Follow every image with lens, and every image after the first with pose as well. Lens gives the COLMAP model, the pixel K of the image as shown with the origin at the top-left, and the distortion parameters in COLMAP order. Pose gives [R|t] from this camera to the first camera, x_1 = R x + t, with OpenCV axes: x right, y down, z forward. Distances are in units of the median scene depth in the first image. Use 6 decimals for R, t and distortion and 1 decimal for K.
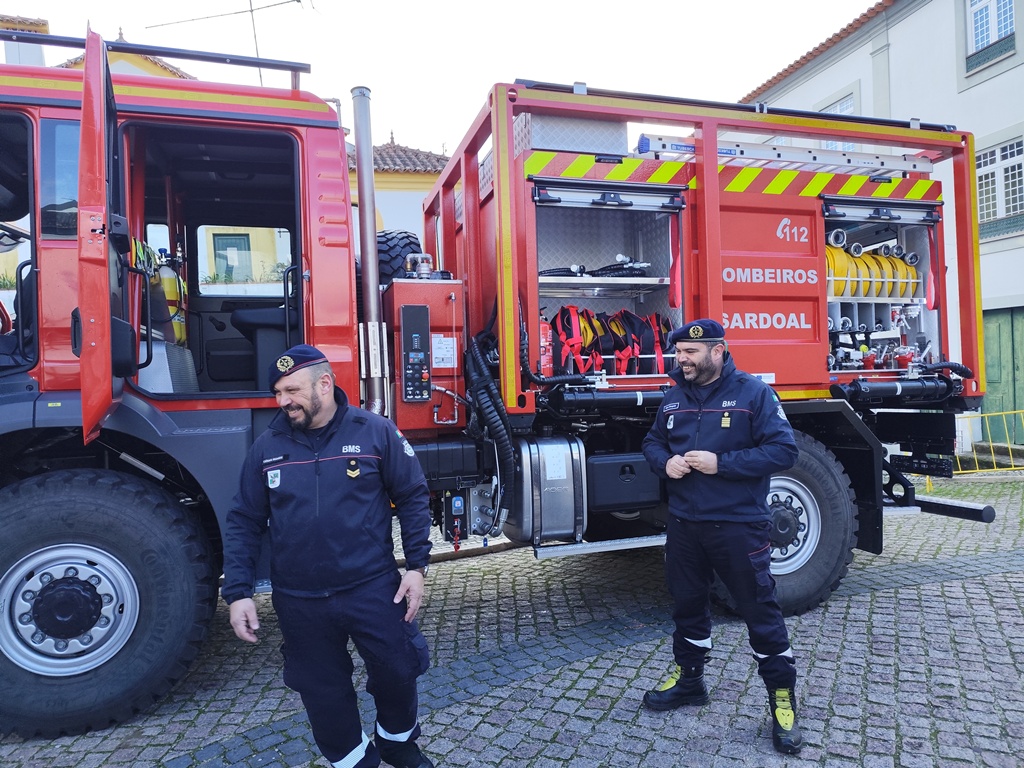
lens RADIAL K [[644.5, 0, 512.0], [0, 644.5, 384.0], [0, 0, 1]] dist [0.005958, -0.005991]
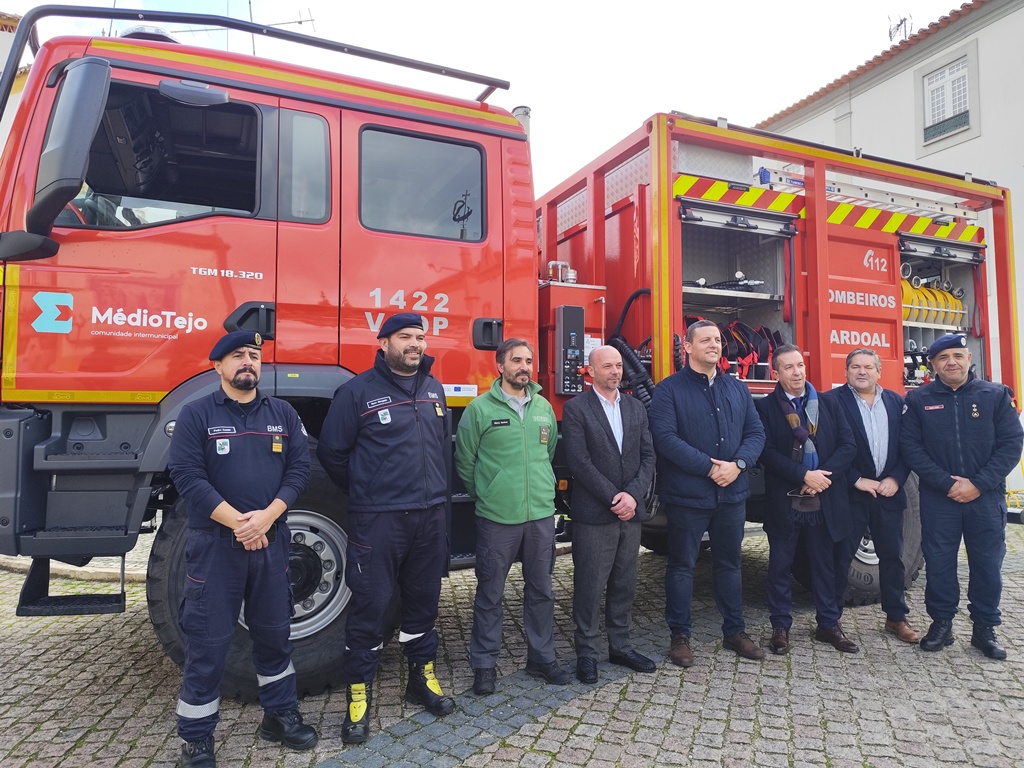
lens RADIAL K [[644.5, 0, 512.0], [0, 644.5, 384.0], [0, 0, 1]] dist [0.005958, -0.005991]
pose [[0.993723, 0.038053, 0.105202, -0.327276], [-0.032515, 0.998019, -0.053868, 0.063767], [-0.107043, 0.050109, 0.992991, -0.053543]]
